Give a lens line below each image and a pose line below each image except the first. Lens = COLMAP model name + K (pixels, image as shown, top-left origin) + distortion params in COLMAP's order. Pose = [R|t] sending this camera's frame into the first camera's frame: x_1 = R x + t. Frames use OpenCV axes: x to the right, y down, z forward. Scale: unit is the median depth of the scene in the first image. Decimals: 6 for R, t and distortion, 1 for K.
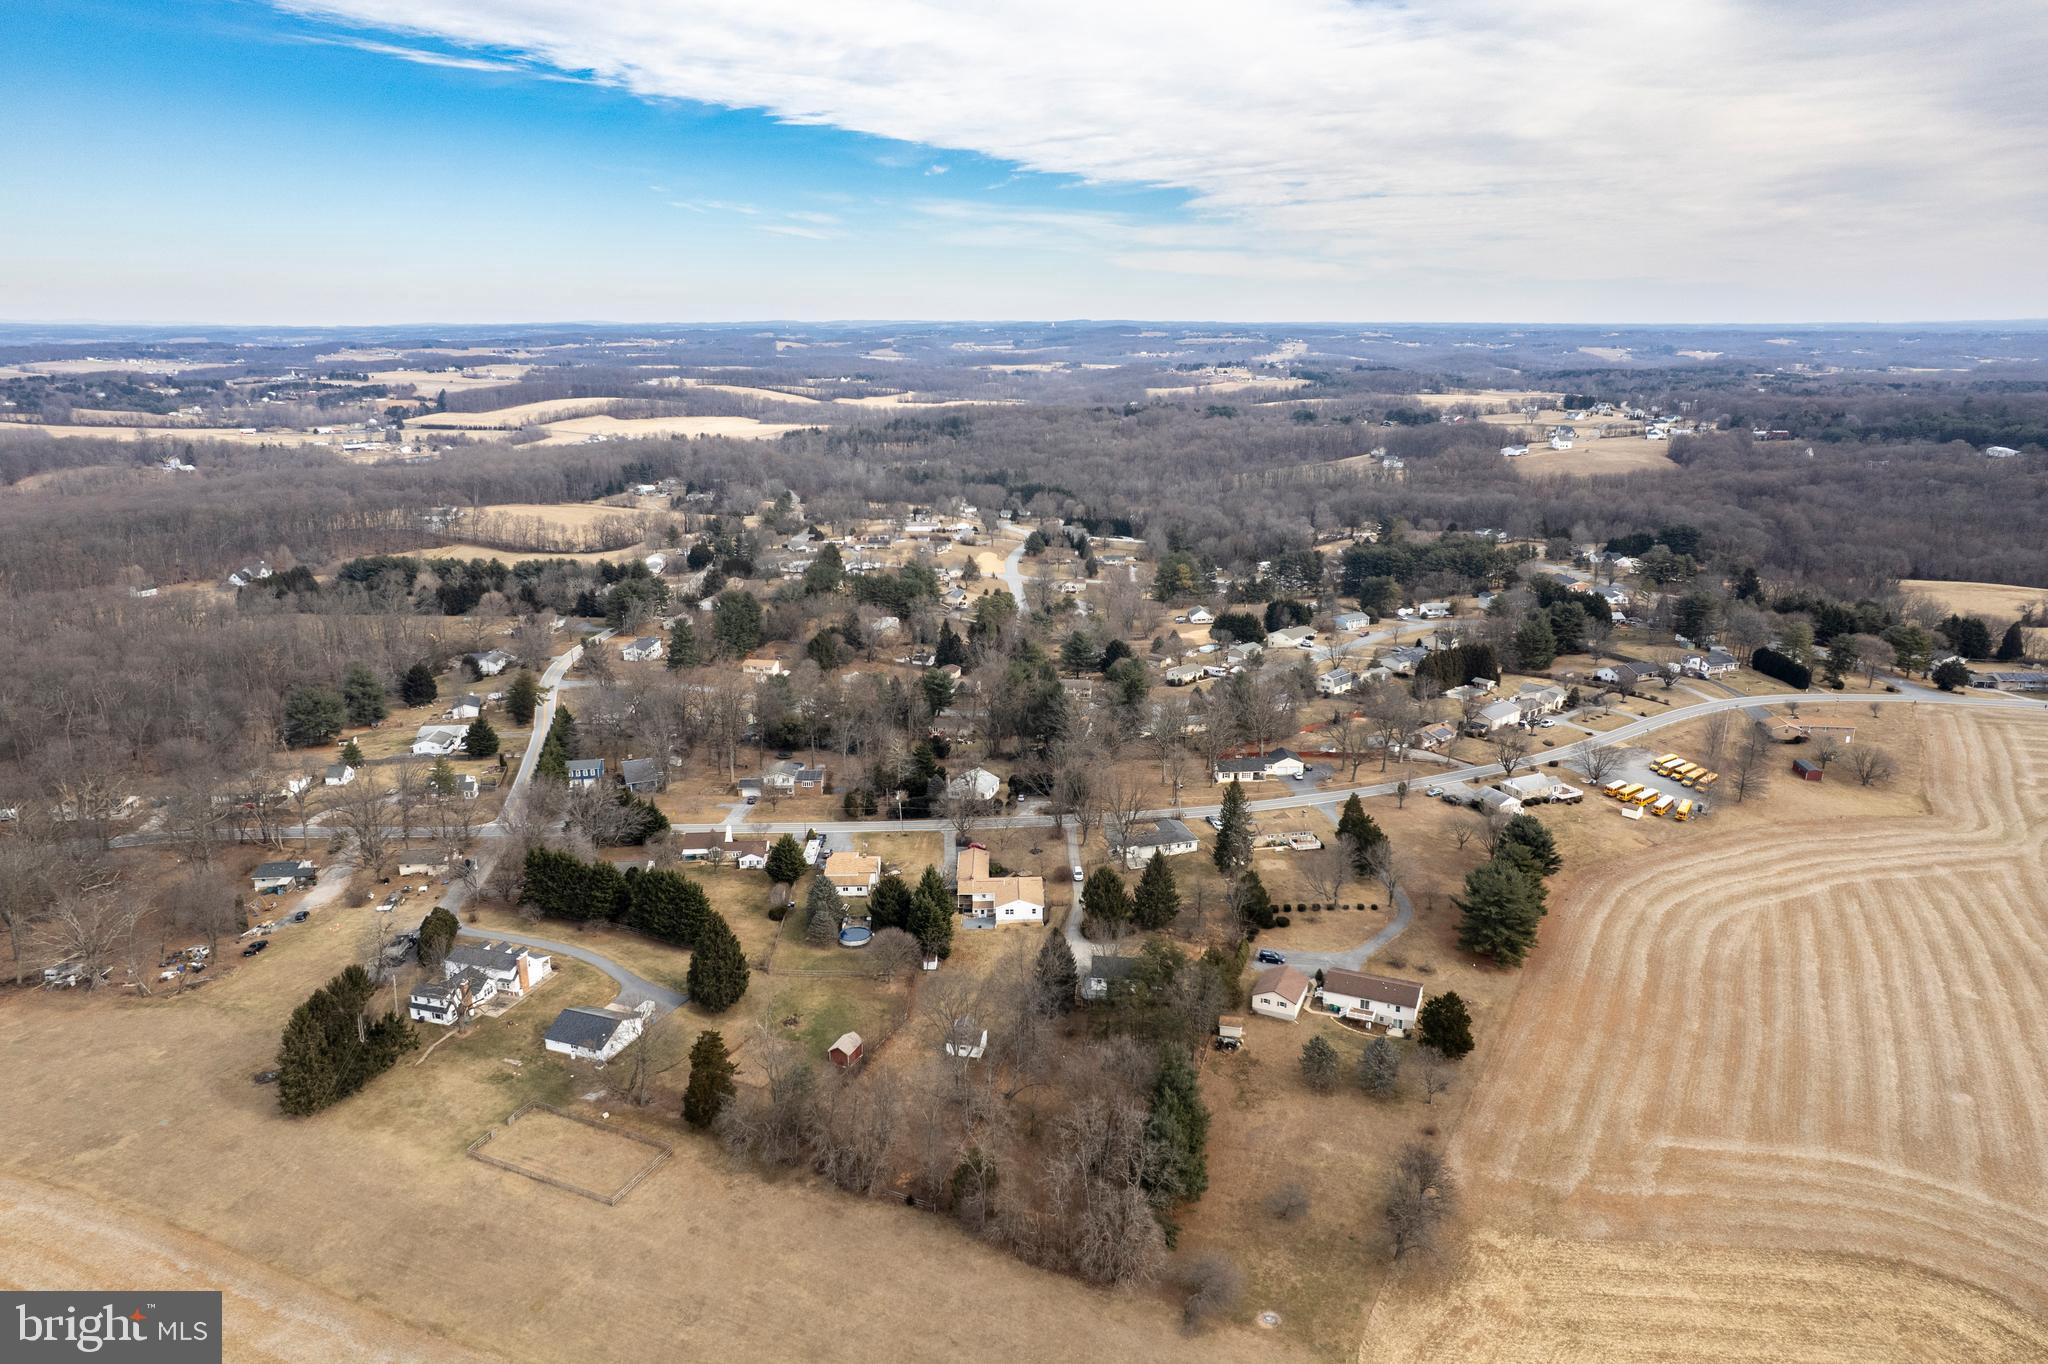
lens RADIAL K [[1328.0, 0, 1055.8], [0, 1328.0, 673.7], [0, 0, 1]] dist [0.013203, 0.000900]
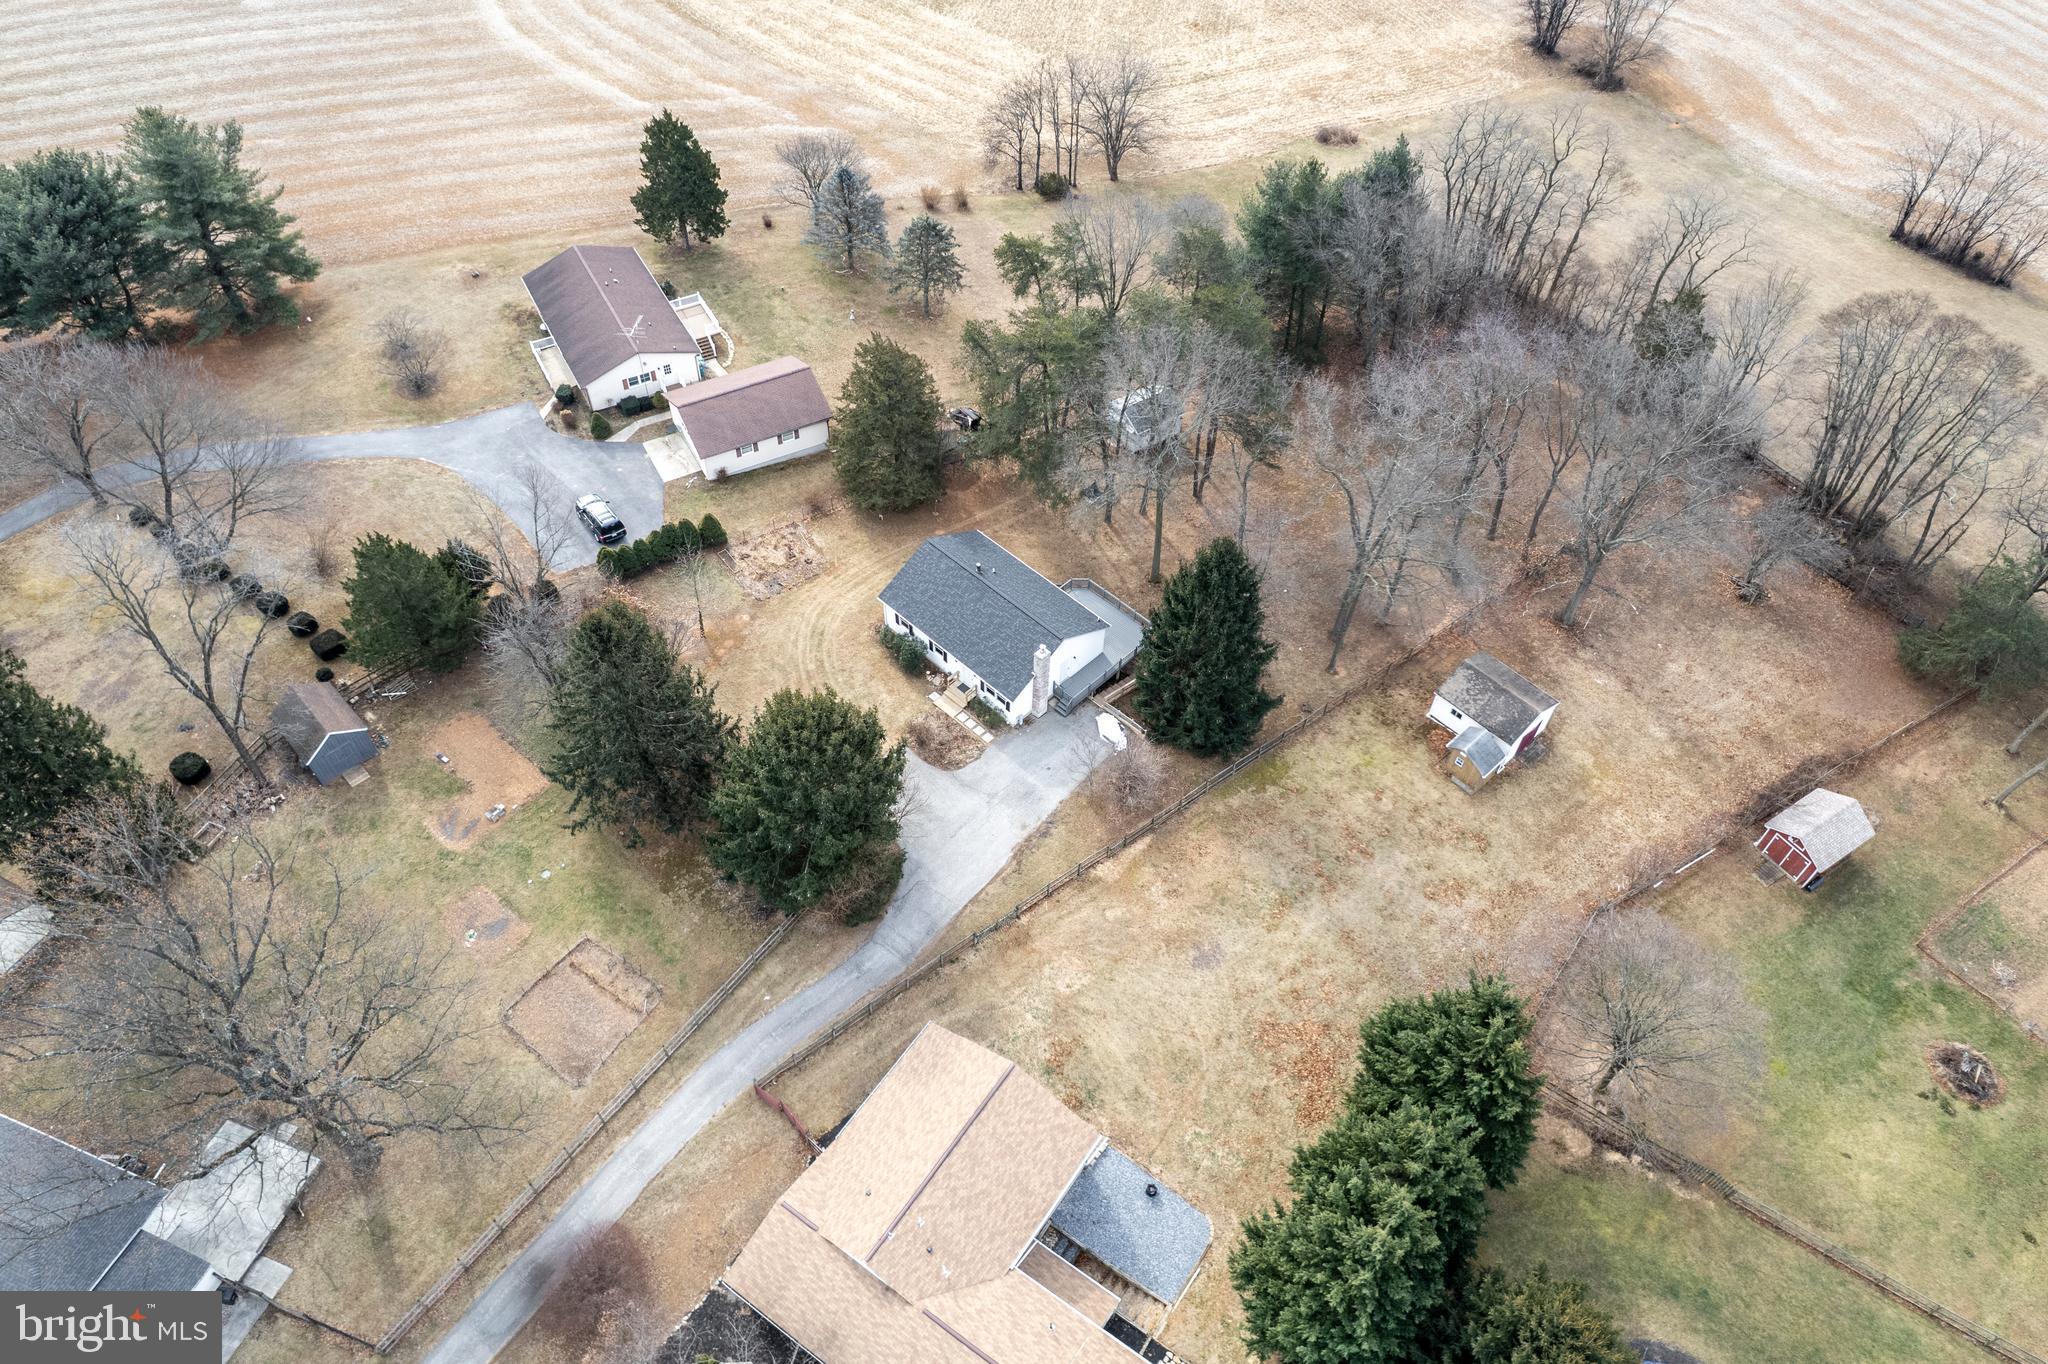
lens RADIAL K [[1324.1, 0, 1024.0], [0, 1324.1, 682.0], [0, 0, 1]] dist [-0.079872, 0.072630]
pose [[-0.795329, -0.477058, 0.373990, -0.077062], [0.136703, 0.459916, 0.877377, -0.059145], [-0.590563, 0.748928, -0.300569, 0.937763]]
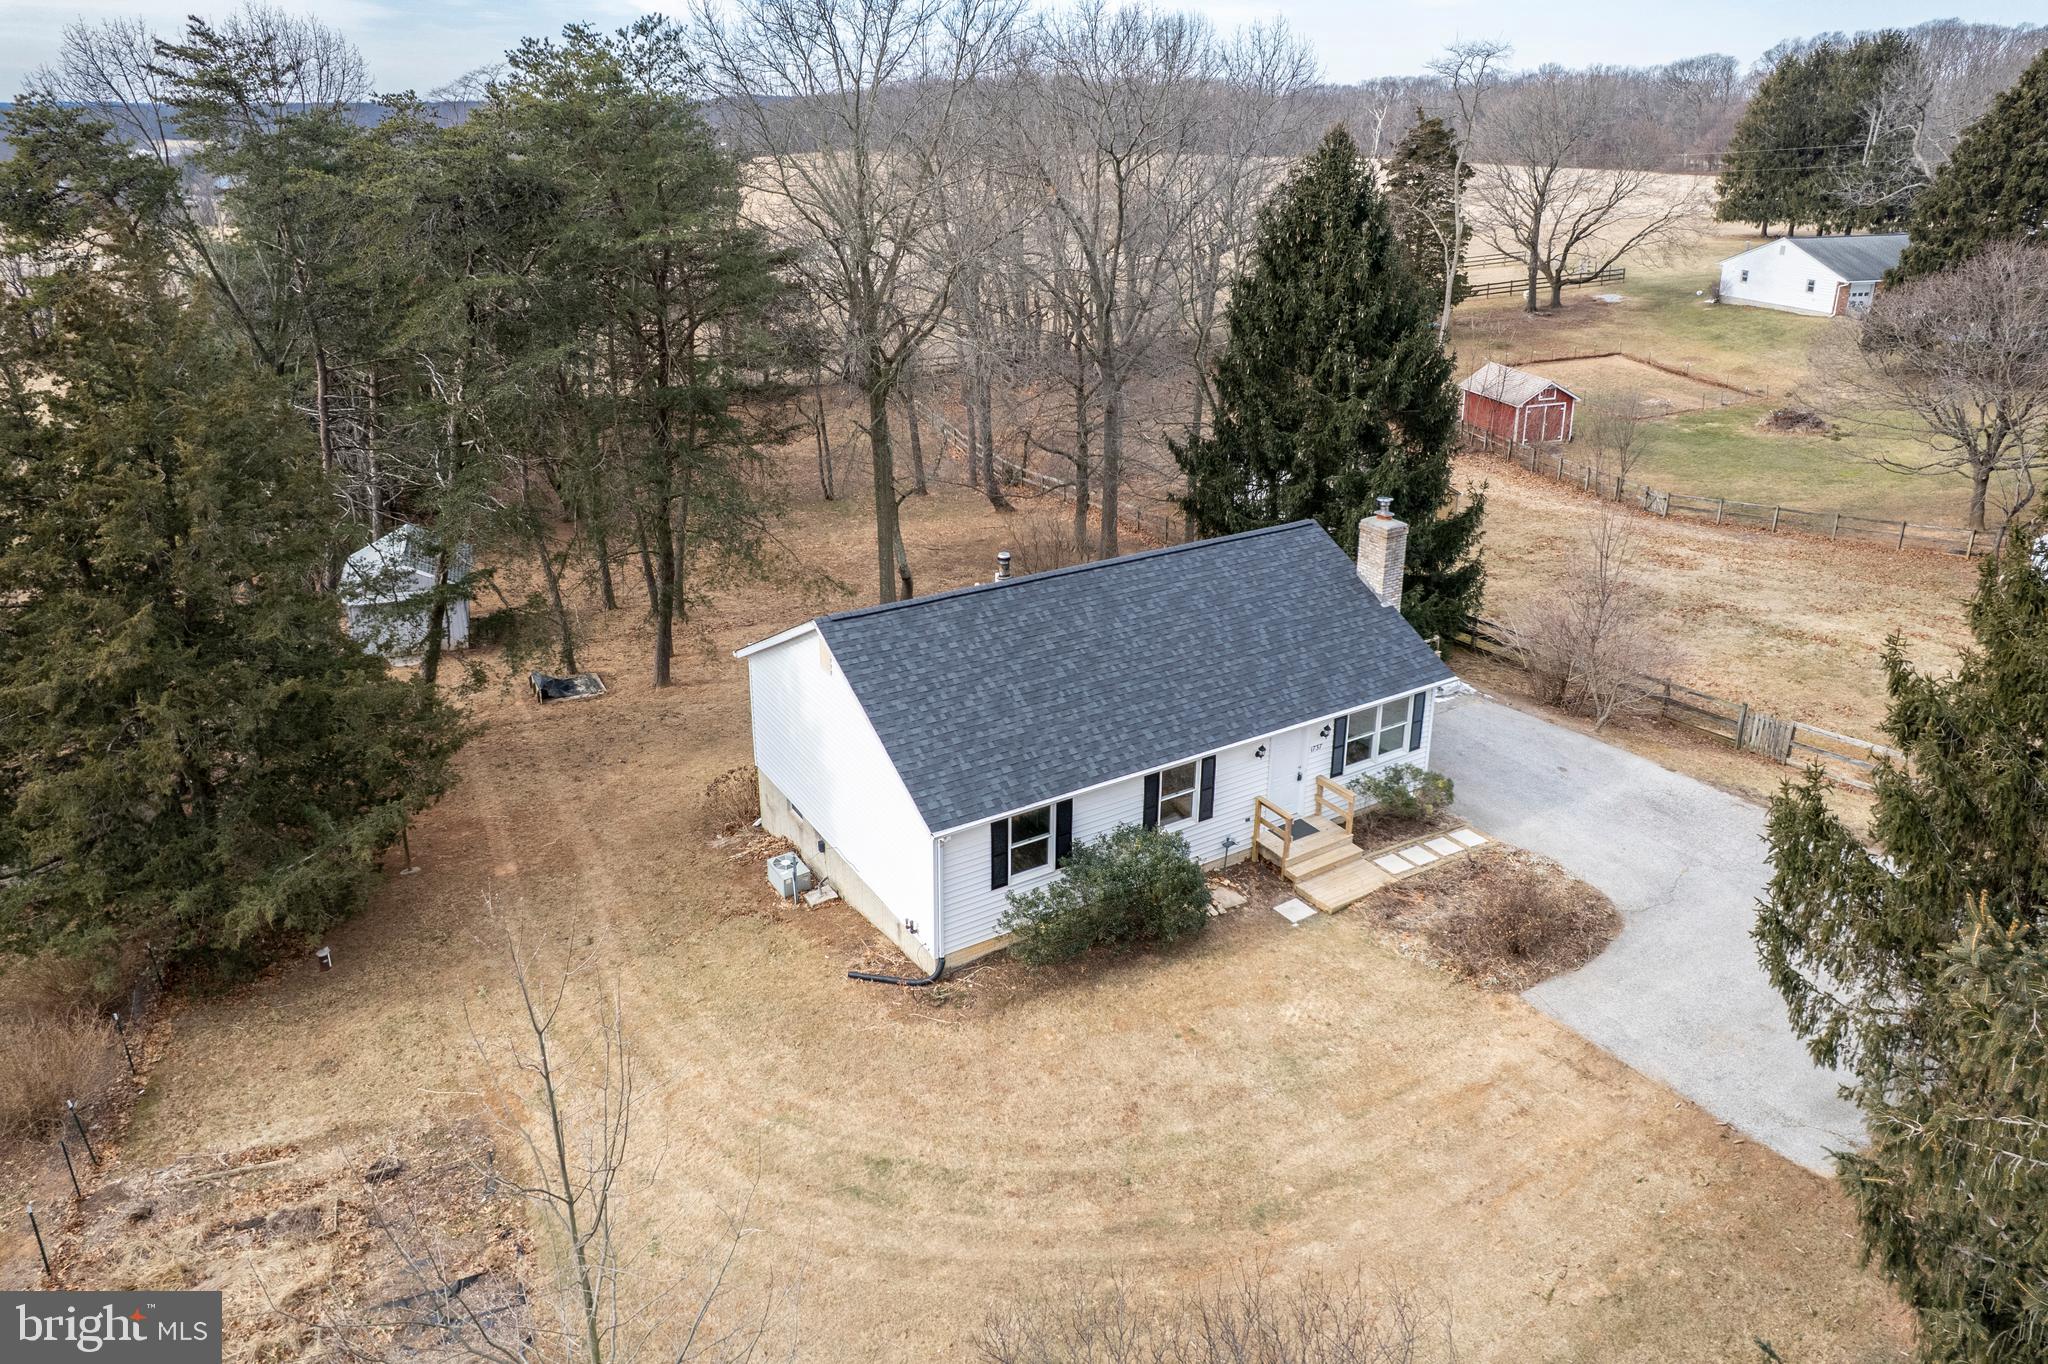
lens RADIAL K [[1357.2, 0, 1024.3], [0, 1357.2, 598.5], [0, 0, 1]] dist [-0.058369, 0.033630]
pose [[-0.779165, 0.215462, -0.588624, 0.103758], [-0.168901, 0.832163, 0.528183, 0.133136], [0.603635, 0.510961, -0.612000, 0.897023]]
